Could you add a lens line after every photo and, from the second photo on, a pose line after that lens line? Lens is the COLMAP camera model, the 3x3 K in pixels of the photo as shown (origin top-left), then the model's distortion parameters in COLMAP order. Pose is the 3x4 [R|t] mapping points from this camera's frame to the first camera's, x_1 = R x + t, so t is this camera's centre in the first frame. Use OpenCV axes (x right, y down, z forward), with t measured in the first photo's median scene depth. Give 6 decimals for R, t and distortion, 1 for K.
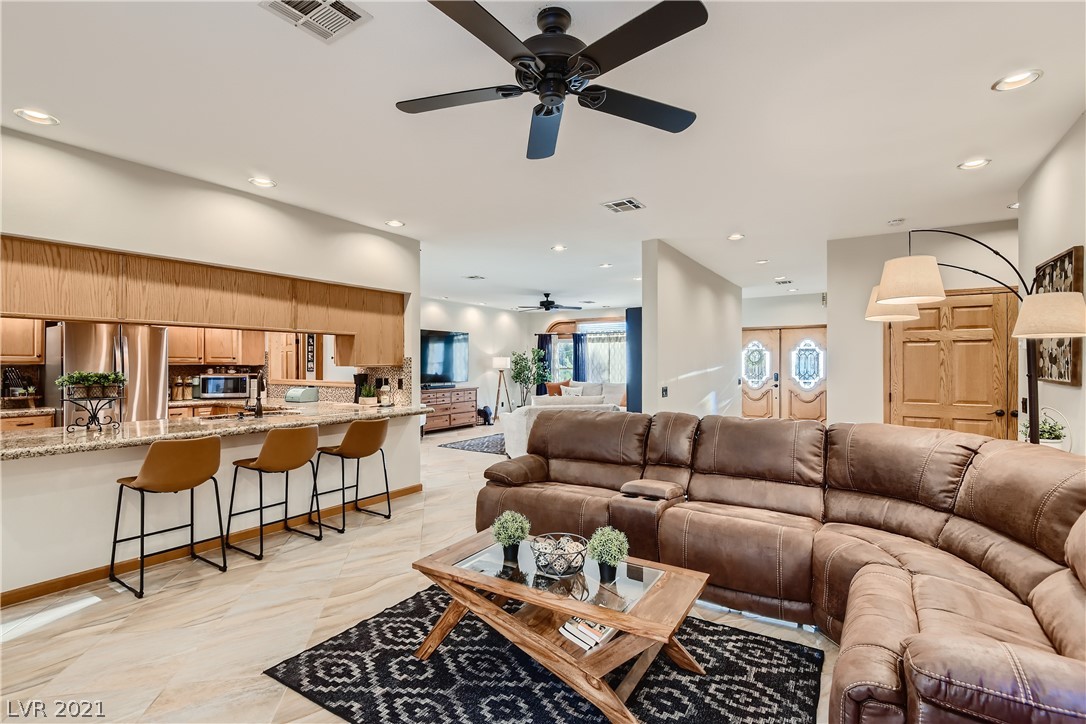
lens RADIAL K [[498.7, 0, 541.5], [0, 498.7, 360.6], [0, 0, 1]] dist [0.010447, -0.014340]
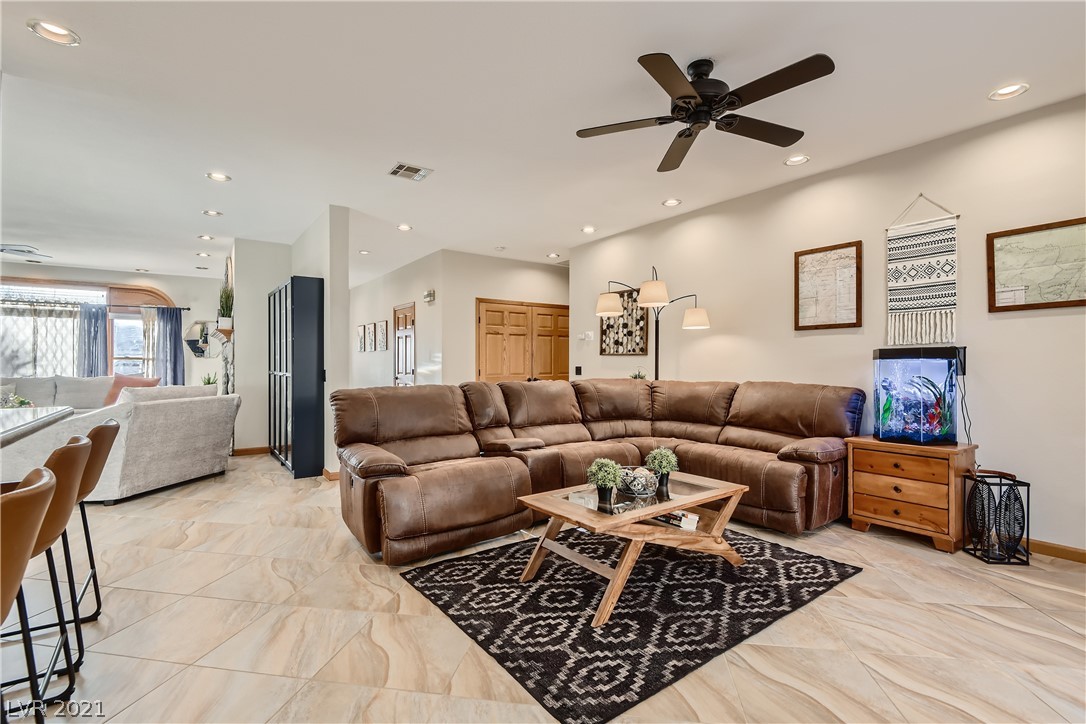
lens RADIAL K [[498.7, 0, 535.4], [0, 498.7, 364.3], [0, 0, 1]] dist [0.010447, -0.014340]
pose [[0.369157, -0.000508, 0.929367, -1.043726], [-0.006629, 0.999973, 0.003179, 0.089404], [-0.929343, -0.007335, 0.369143, 0.687752]]
